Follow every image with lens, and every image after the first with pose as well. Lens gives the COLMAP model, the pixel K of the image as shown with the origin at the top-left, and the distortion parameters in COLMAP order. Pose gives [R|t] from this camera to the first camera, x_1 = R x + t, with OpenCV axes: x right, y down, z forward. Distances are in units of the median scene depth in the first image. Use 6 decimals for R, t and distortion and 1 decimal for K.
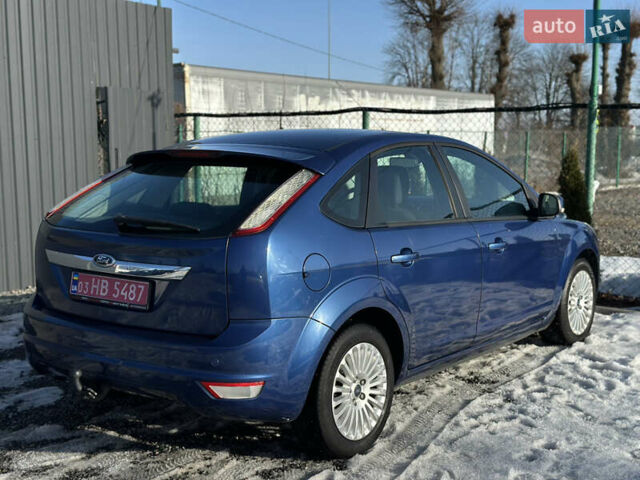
lens RADIAL K [[904.0, 0, 320.0], [0, 904.0, 240.0], [0, 0, 1]] dist [0.153718, -0.093433]
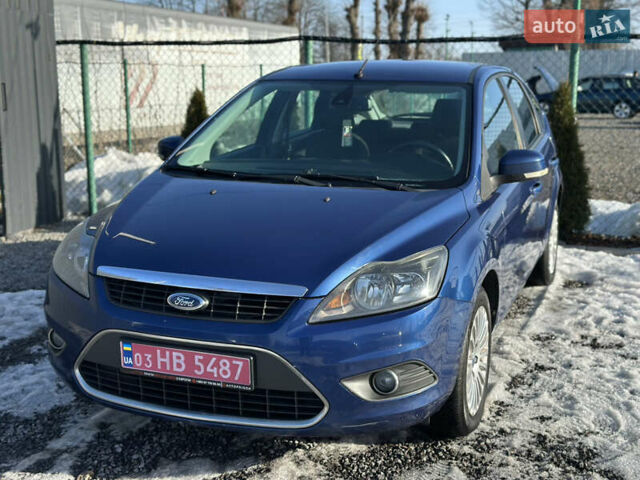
lens RADIAL K [[904.0, 0, 320.0], [0, 904.0, 240.0], [0, 0, 1]] dist [0.153718, -0.093433]
pose [[0.959820, -0.051628, 0.275826, -0.093933], [0.032312, 0.996725, 0.074124, -0.006469], [-0.278749, -0.062233, 0.958345, 0.064307]]
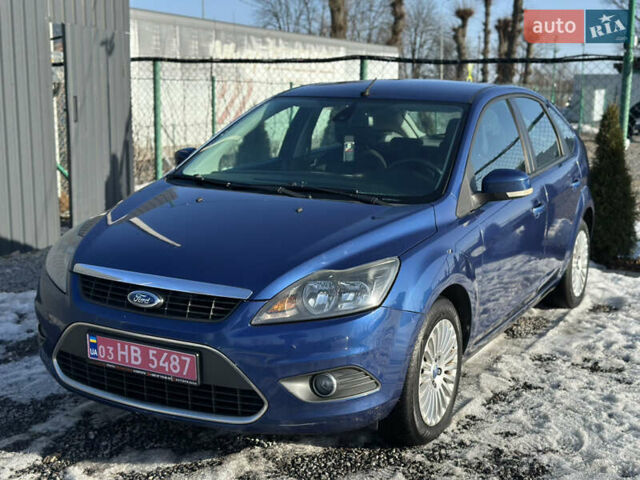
lens RADIAL K [[904.0, 0, 320.0], [0, 904.0, 240.0], [0, 0, 1]] dist [0.153718, -0.093433]
pose [[0.987654, -0.008162, 0.156436, -0.066057], [0.000029, 0.998651, 0.051921, -0.004525], [-0.156648, -0.051276, 0.986323, 0.049292]]
